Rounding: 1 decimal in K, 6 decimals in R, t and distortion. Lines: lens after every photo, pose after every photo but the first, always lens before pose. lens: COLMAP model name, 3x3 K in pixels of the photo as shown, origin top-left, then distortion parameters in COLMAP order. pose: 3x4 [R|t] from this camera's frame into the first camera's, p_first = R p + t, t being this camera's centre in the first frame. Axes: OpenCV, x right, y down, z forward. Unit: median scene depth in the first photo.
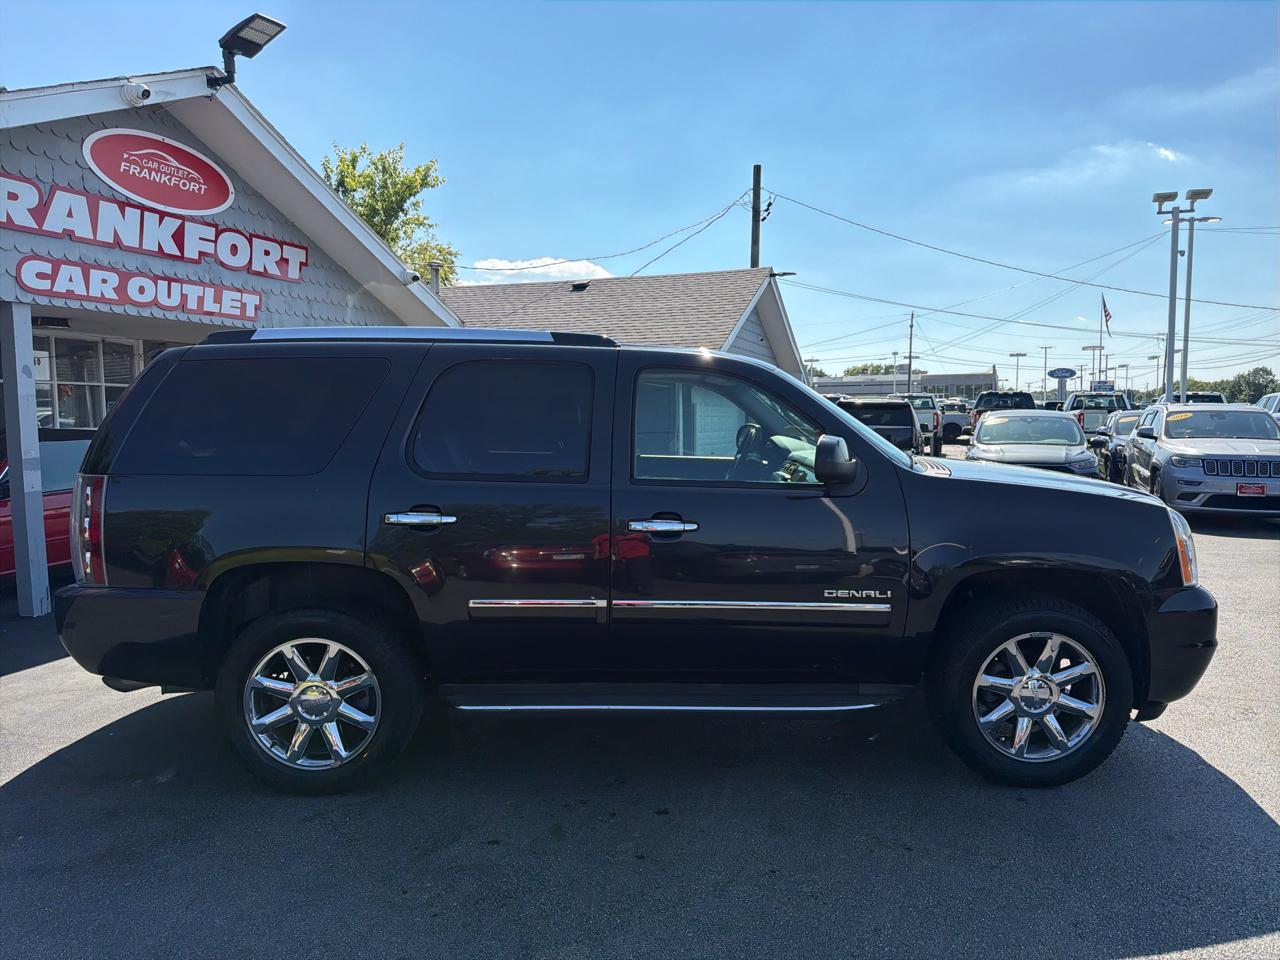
lens RADIAL K [[899.2, 0, 642.2], [0, 899.2, 478.9], [0, 0, 1]] dist [0.036854, -0.044561]
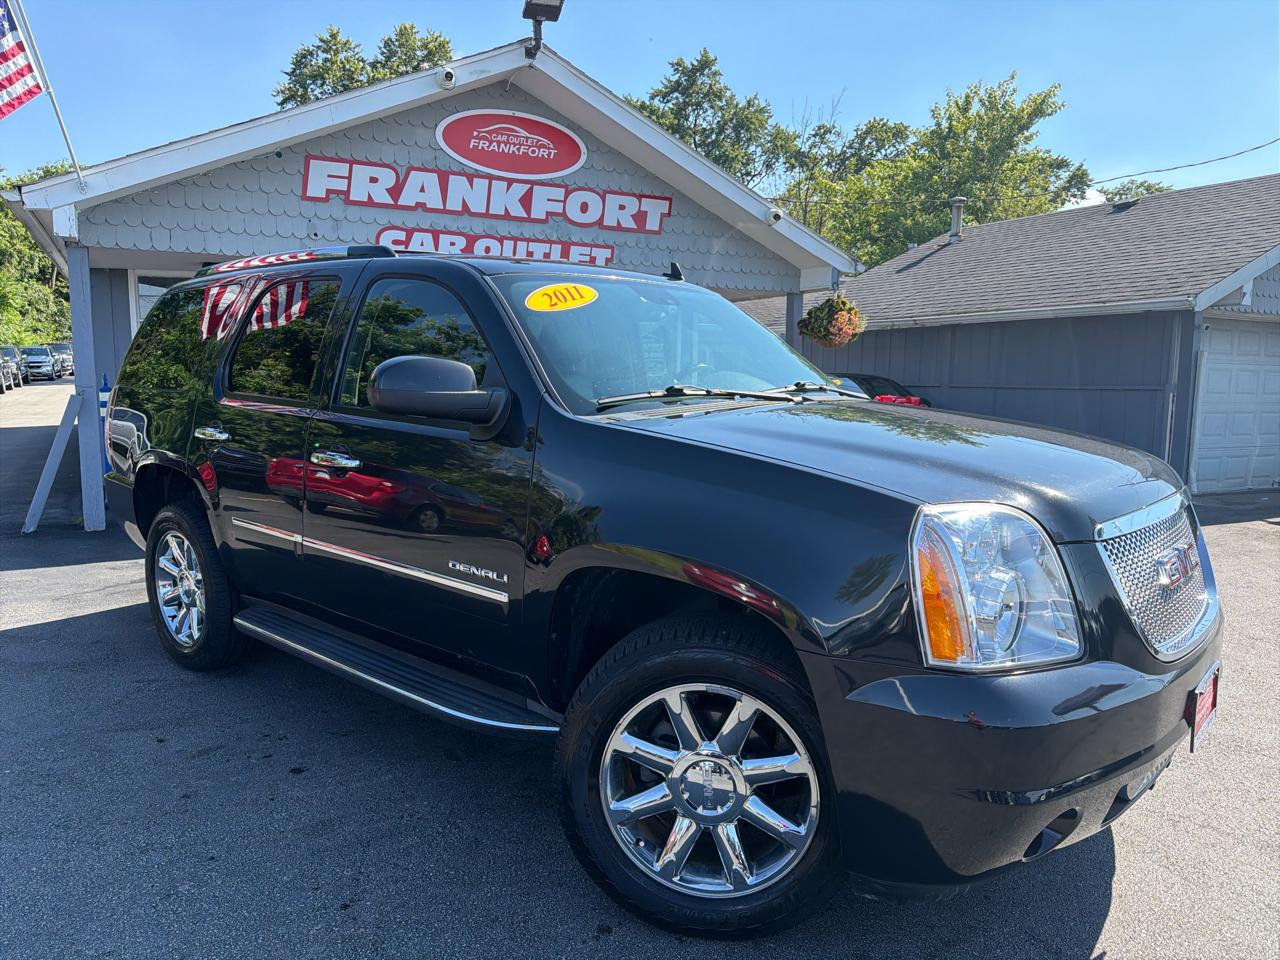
lens RADIAL K [[899.2, 0, 636.0], [0, 899.2, 484.2], [0, 0, 1]] dist [0.036854, -0.044561]
pose [[0.736578, 0.096542, -0.669427, 0.426026], [-0.063944, 0.995267, 0.073175, -0.003750], [0.673323, -0.011093, 0.739265, 0.278466]]
